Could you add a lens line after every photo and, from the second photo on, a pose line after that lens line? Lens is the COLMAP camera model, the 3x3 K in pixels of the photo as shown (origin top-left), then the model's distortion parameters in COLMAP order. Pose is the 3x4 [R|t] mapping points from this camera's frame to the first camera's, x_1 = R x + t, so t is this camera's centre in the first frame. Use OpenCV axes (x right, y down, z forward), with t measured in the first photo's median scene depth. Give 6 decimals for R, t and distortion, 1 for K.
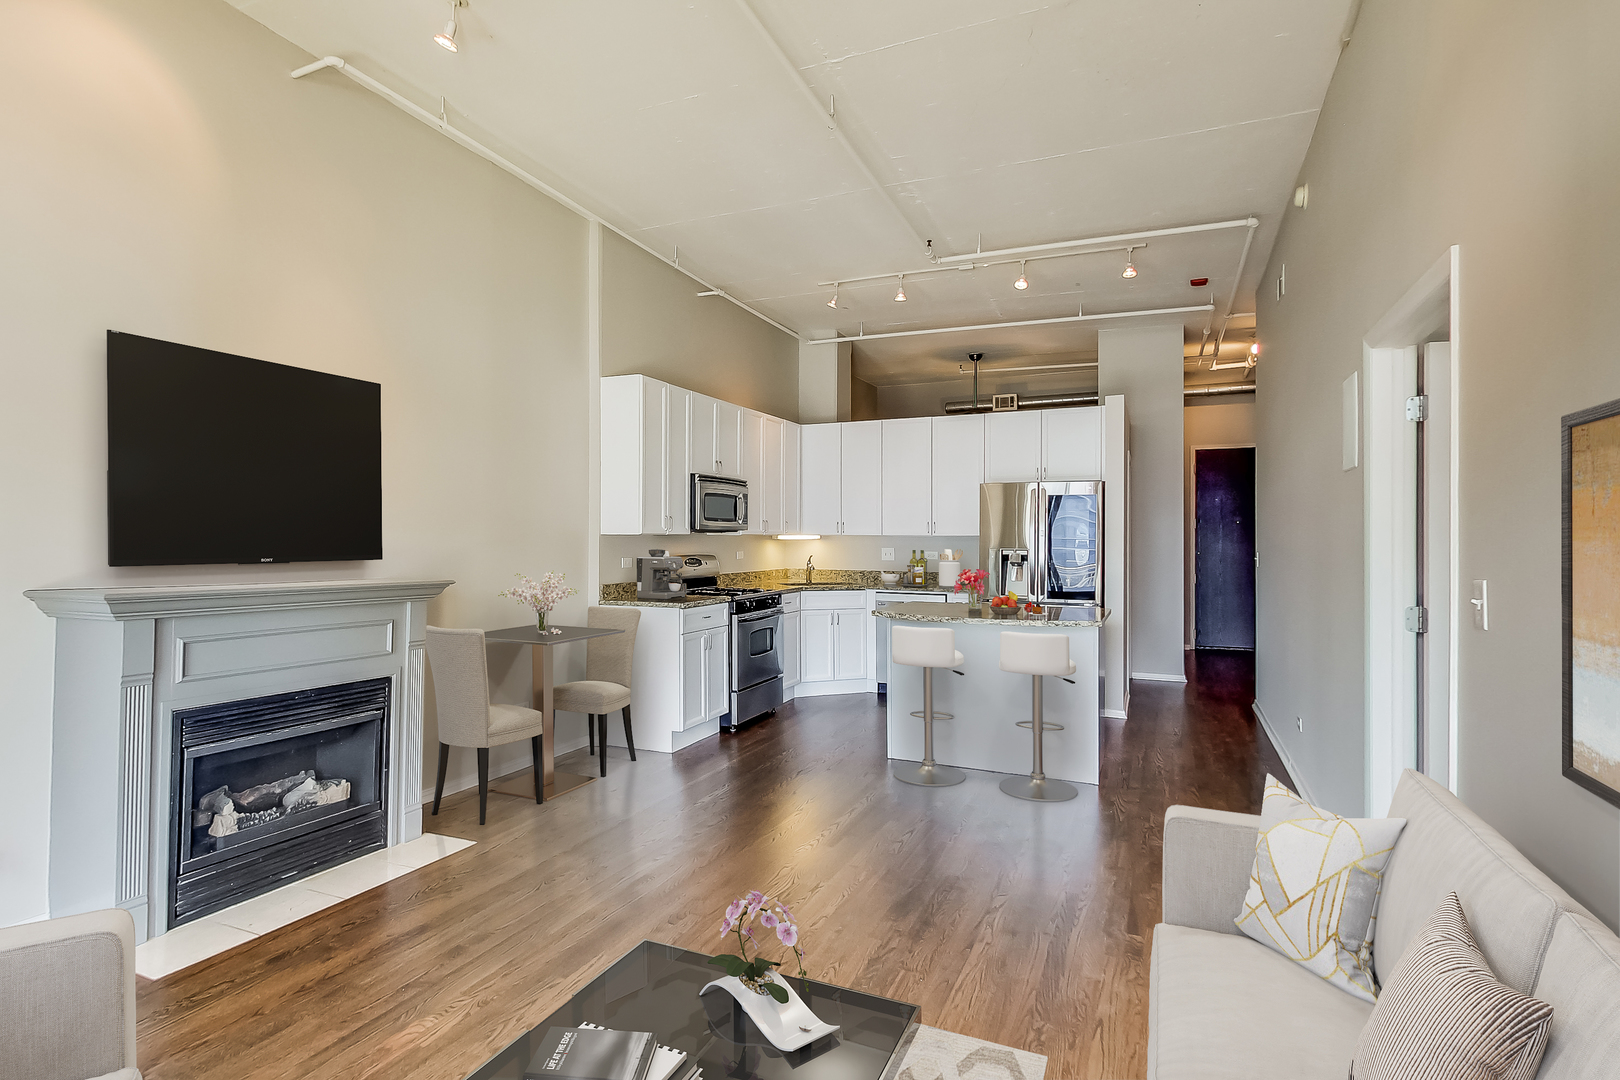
lens RADIAL K [[828.6, 0, 812.2], [0, 828.6, 521.2], [0, 0, 1]] dist [0.002081, 0.000053]
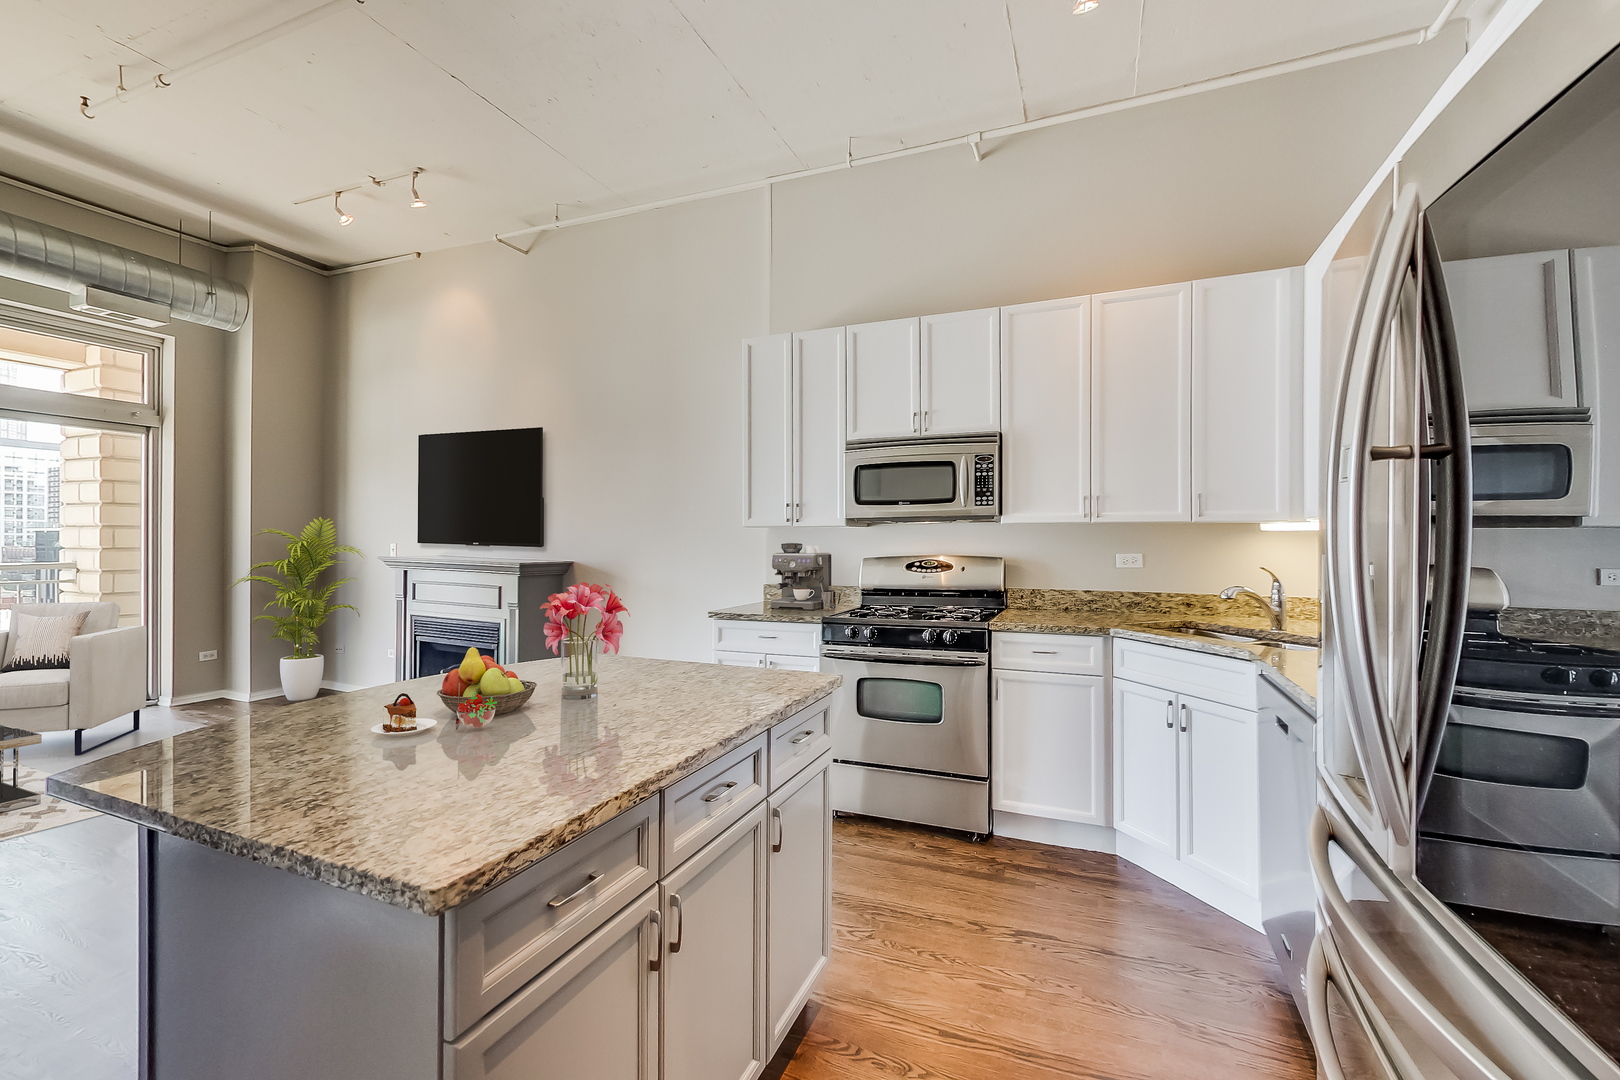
lens RADIAL K [[678.2, 0, 809.8], [0, 678.2, 541.5], [0, 0, 1]] dist [-0.000437, -0.000491]
pose [[-0.001103, -0.010473, -0.999945, 0.779114], [0.010639, 0.999888, -0.010484, 0.062767], [0.999943, -0.010650, -0.000992, 1.696708]]
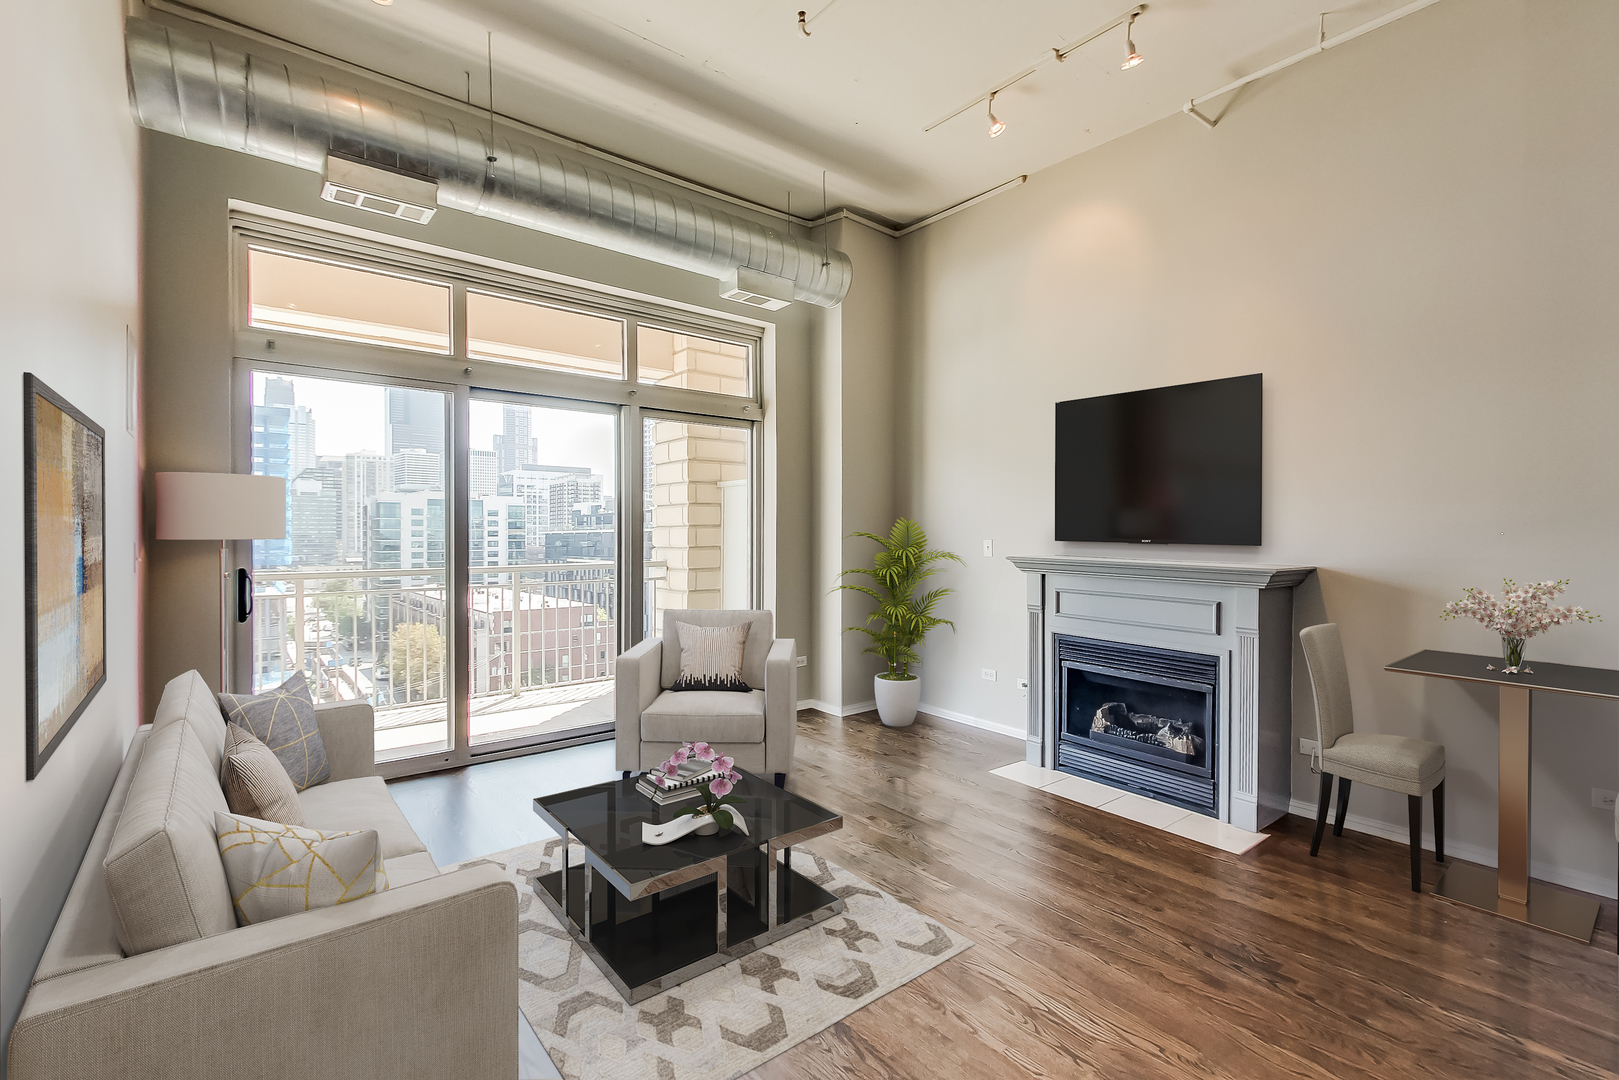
lens RADIAL K [[719.1, 0, 808.8], [0, 719.1, 537.7], [0, 0, 1]] dist [0.017175, -0.000348]
pose [[-0.475214, -0.011224, -0.879799, 0.572272], [0.010380, 0.999778, -0.018362, 0.055930], [0.879809, -0.017858, -0.474992, 1.060368]]
